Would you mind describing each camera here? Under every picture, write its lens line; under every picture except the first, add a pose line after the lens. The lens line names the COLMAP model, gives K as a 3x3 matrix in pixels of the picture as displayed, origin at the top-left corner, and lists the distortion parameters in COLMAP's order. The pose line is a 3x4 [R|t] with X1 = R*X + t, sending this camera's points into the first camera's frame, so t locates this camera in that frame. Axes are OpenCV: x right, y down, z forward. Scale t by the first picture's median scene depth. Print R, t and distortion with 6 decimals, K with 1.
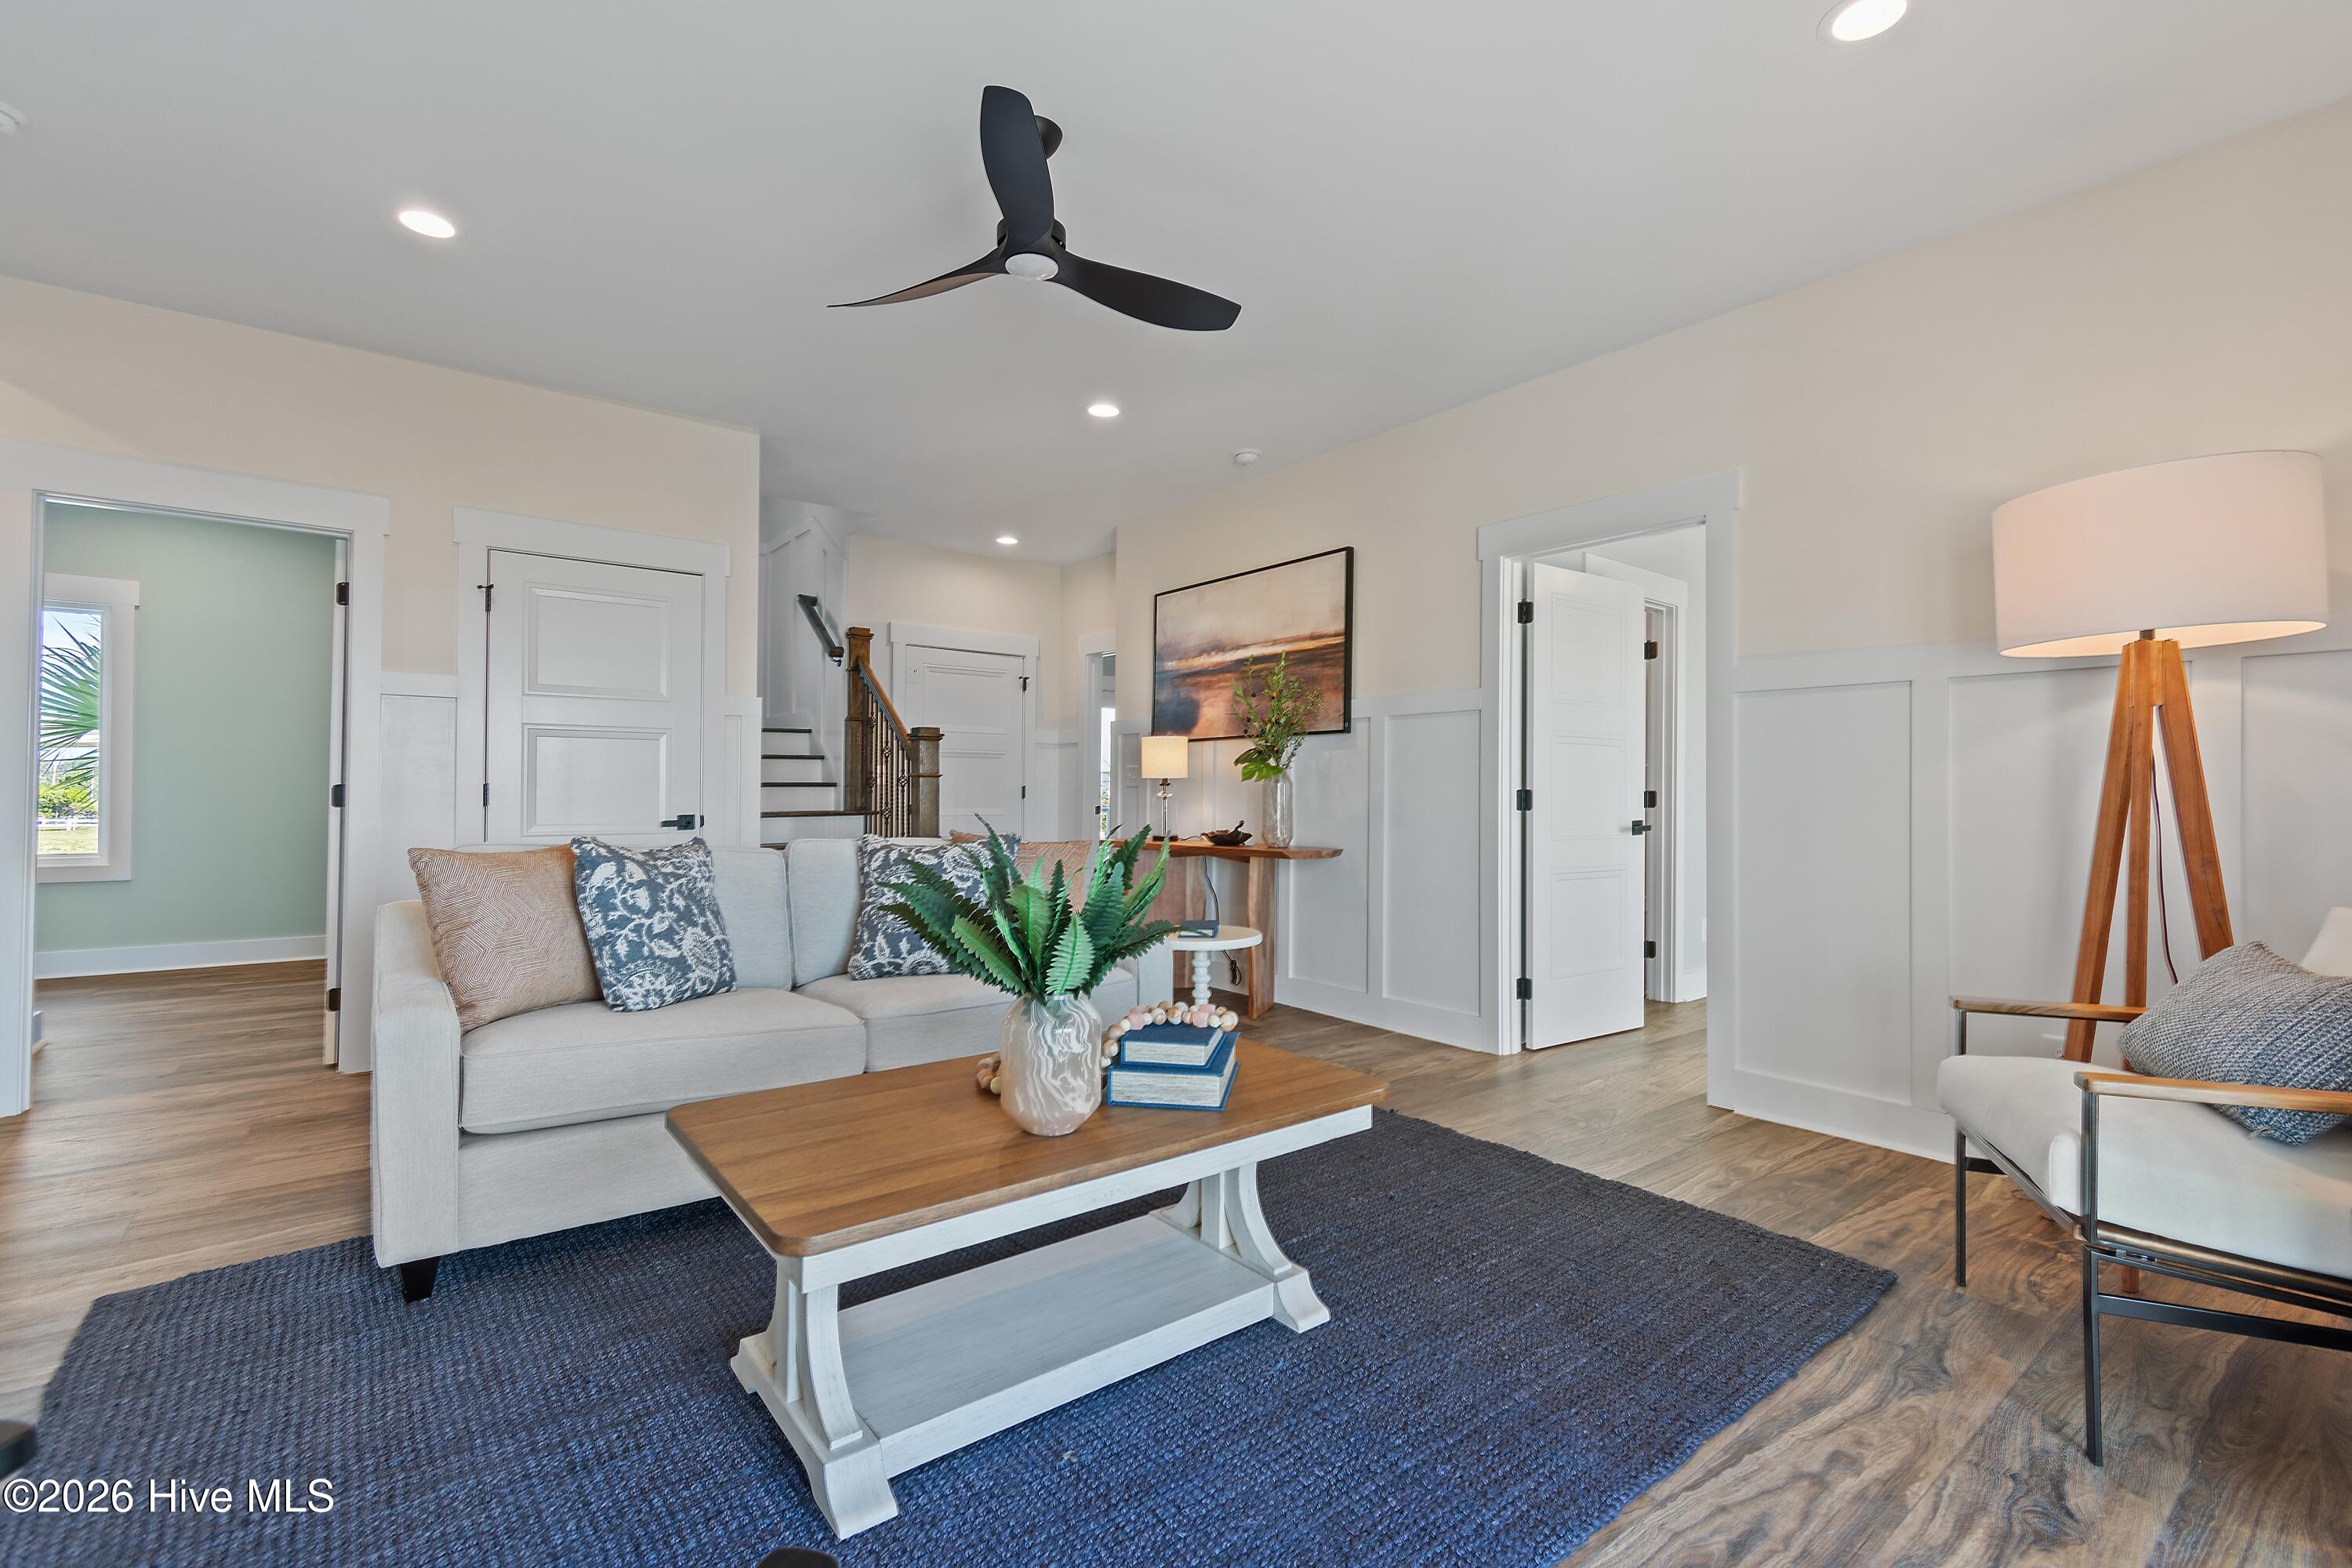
lens RADIAL K [[1044.9, 0, 1181.1], [0, 1044.9, 777.4], [0, 0, 1]] dist [0.010399, -0.000325]
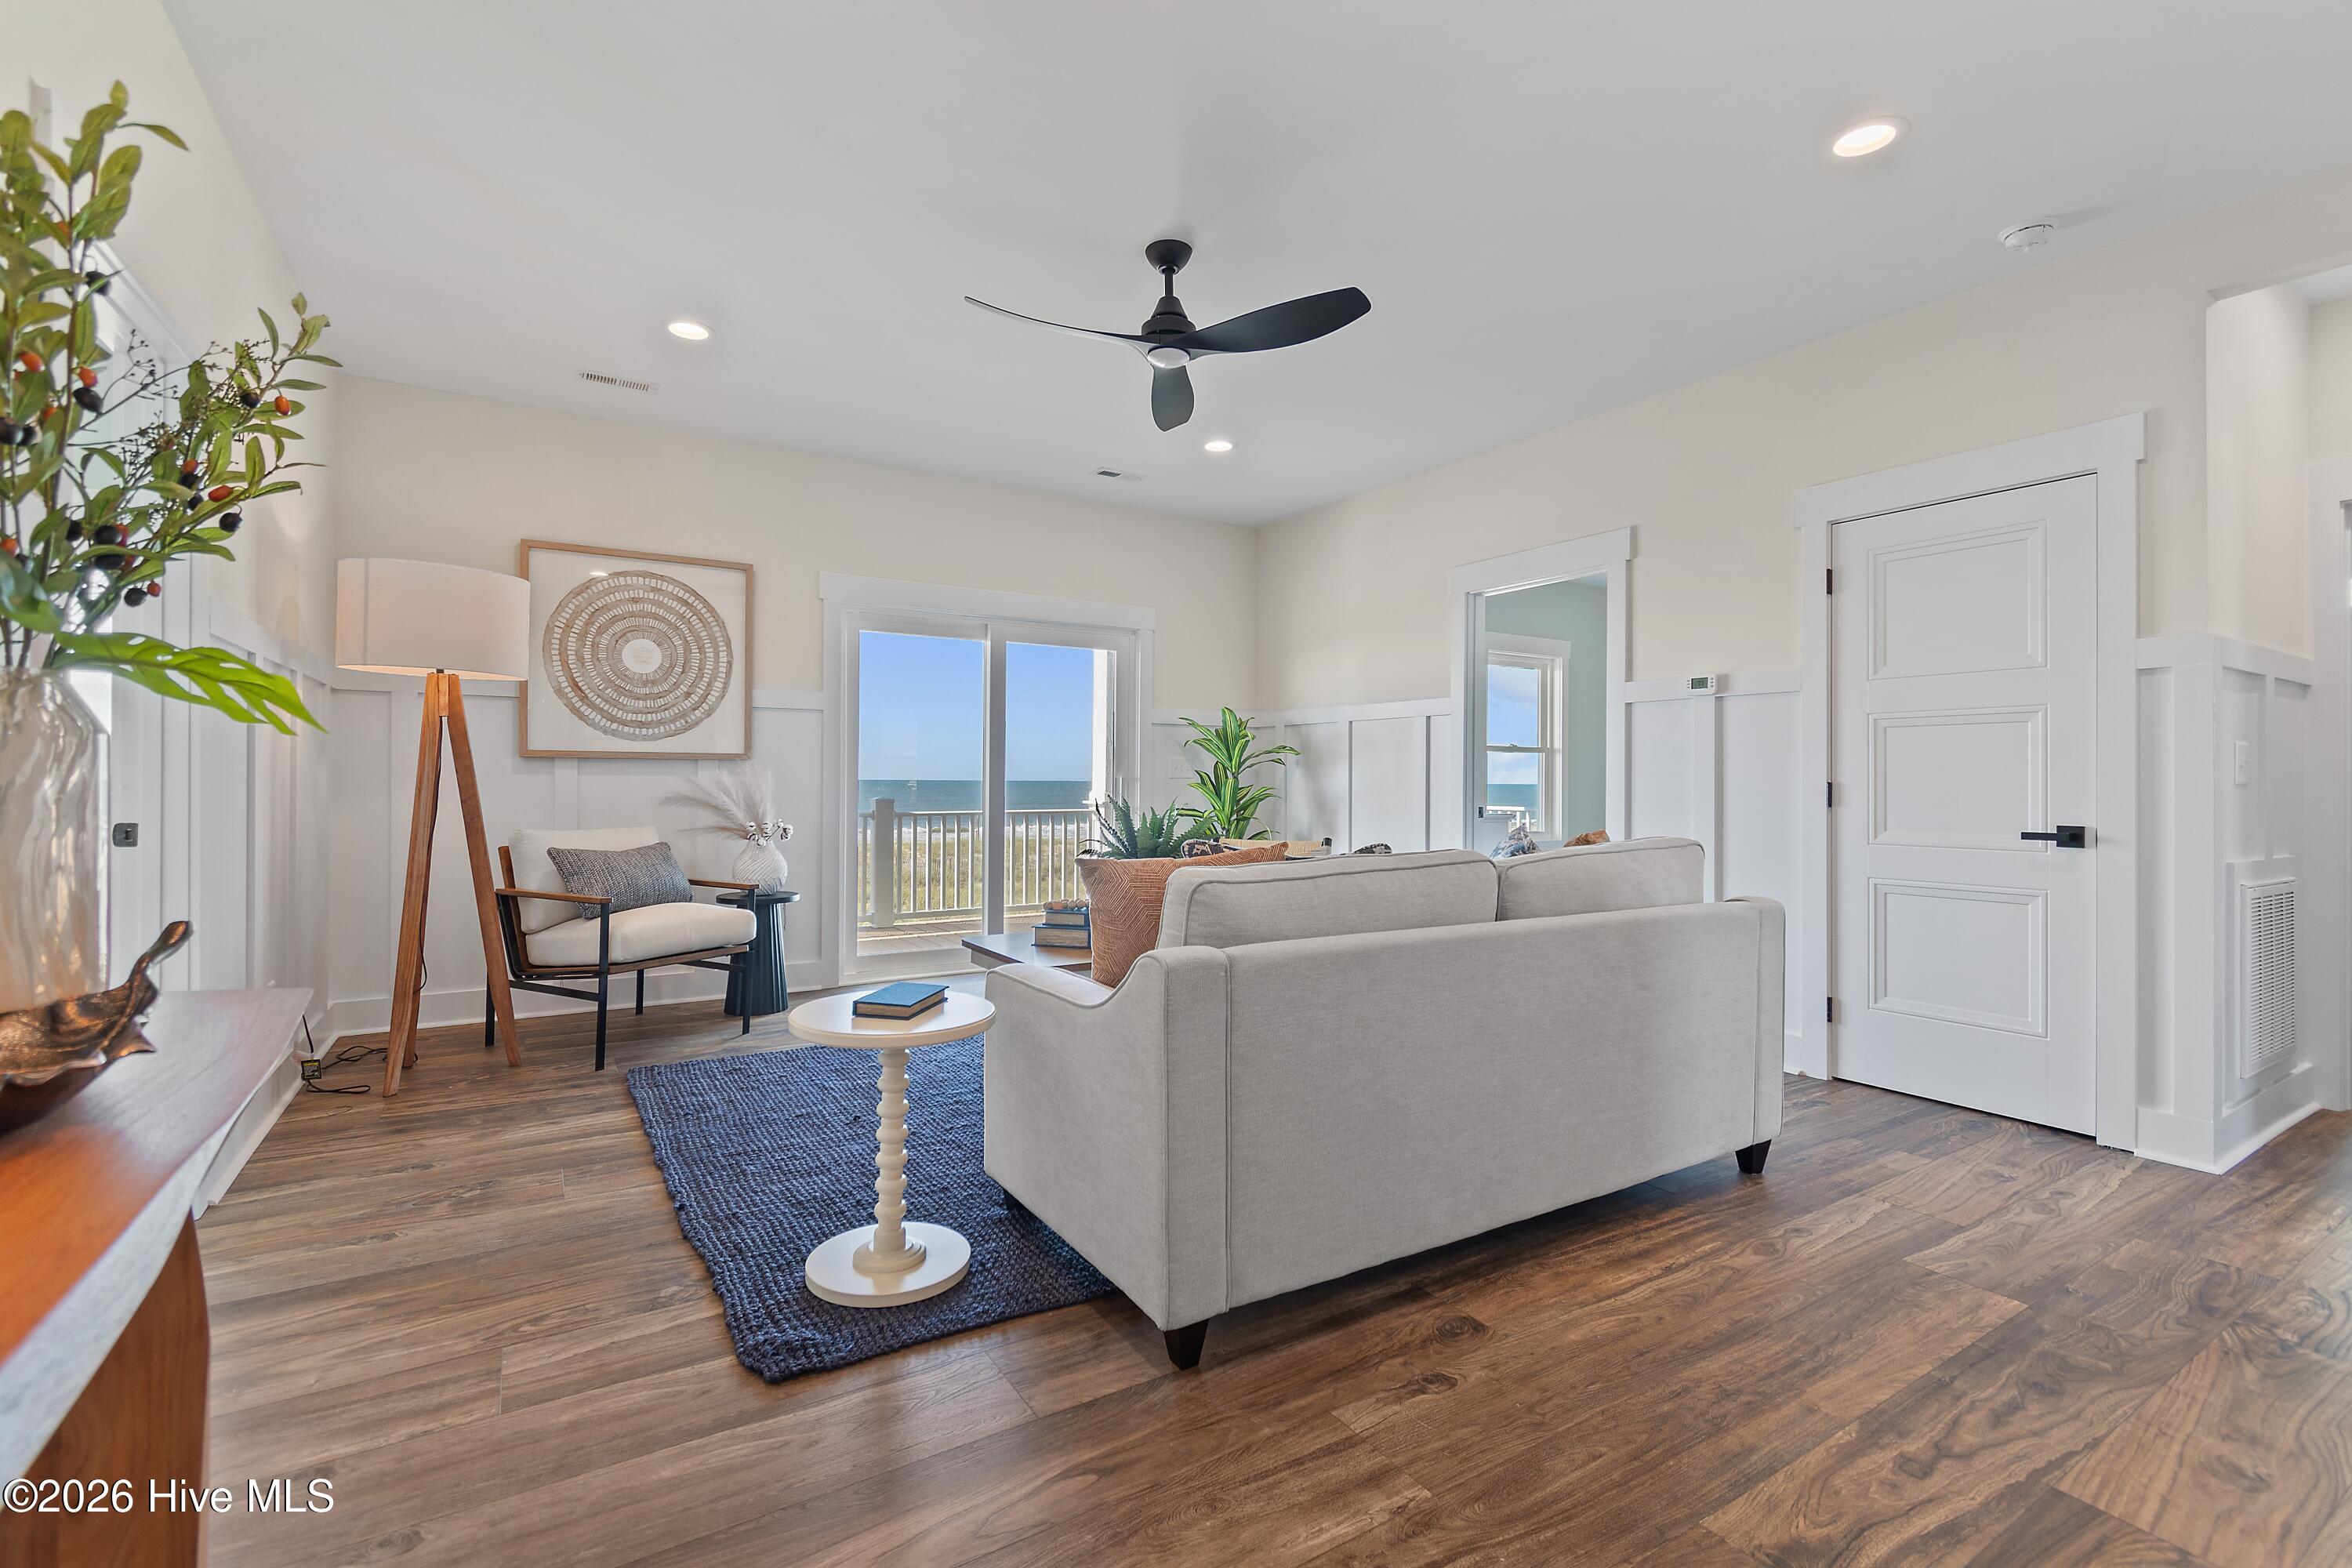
lens RADIAL K [[1024.7, 0, 1167.6], [0, 1024.7, 775.2], [0, 0, 1]] dist [-0.004183, -0.001431]
pose [[-0.993315, -0.014304, 0.114550, 1.691454], [-0.016455, 0.999705, -0.017854, 0.052456], [-0.114261, -0.019620, -0.993257, 2.818223]]
